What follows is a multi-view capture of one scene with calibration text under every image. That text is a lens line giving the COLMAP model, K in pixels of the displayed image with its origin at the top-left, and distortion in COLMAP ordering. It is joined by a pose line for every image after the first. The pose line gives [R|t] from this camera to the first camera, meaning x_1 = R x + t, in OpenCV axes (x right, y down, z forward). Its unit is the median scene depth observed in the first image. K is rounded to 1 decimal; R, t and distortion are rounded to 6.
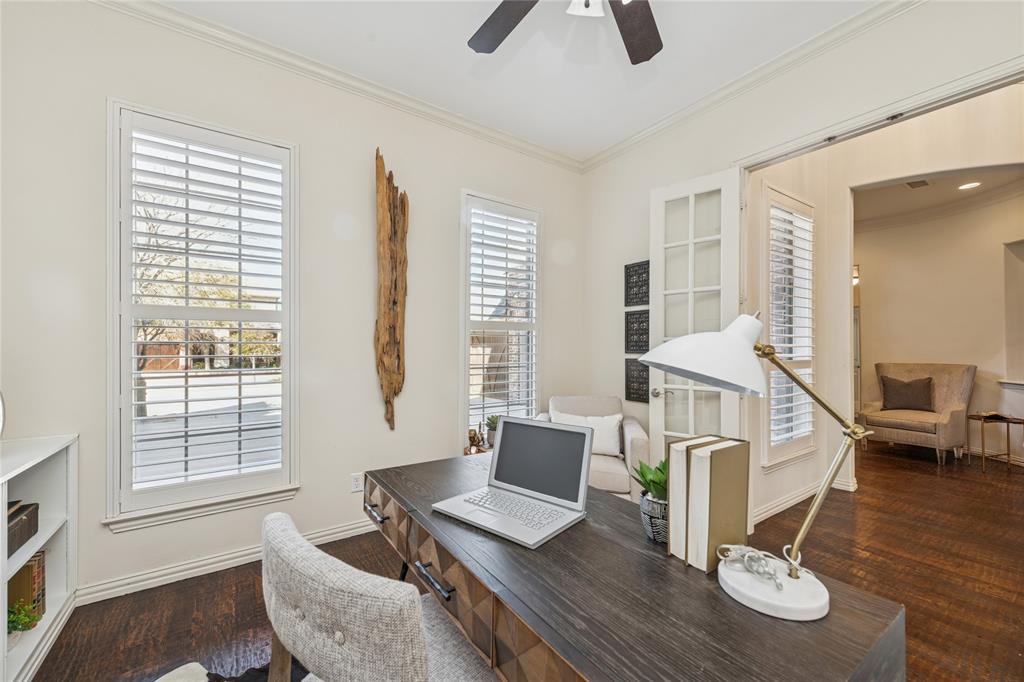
lens RADIAL K [[401.4, 0, 511.1], [0, 401.4, 347.5], [0, 0, 1]] dist [0.009031, -0.002897]
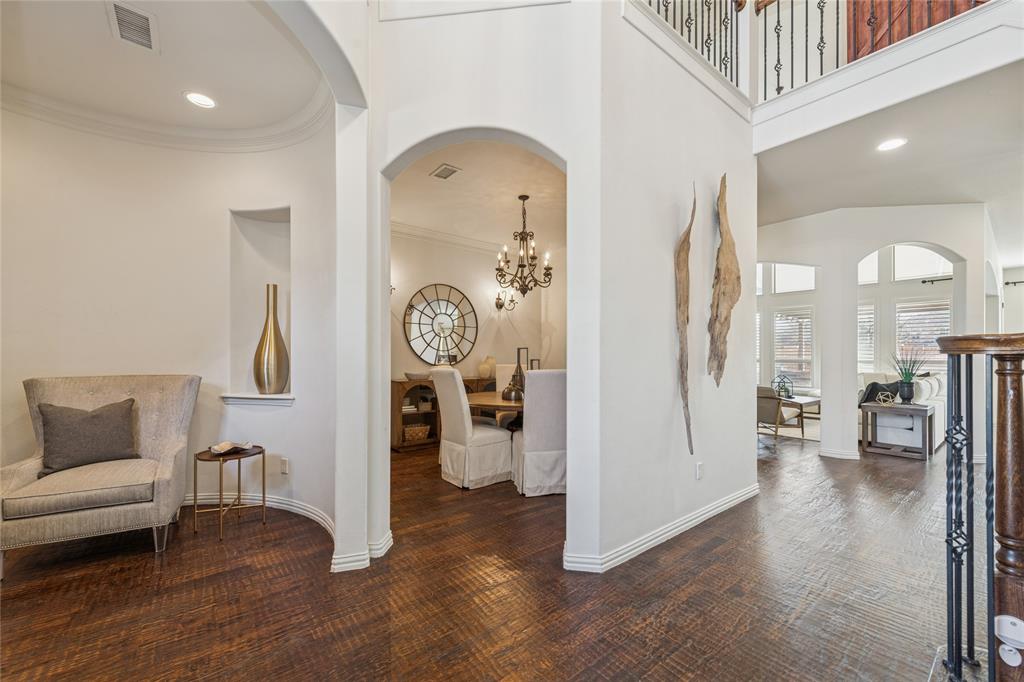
lens RADIAL K [[401.4, 0, 519.5], [0, 401.4, 355.2], [0, 0, 1]] dist [0.009031, -0.002897]
pose [[-0.075360, 0.006071, 0.997138, 0.415624], [-0.008826, 0.999938, -0.006755, 0.009260], [-0.997117, -0.009310, -0.075302, 0.493848]]
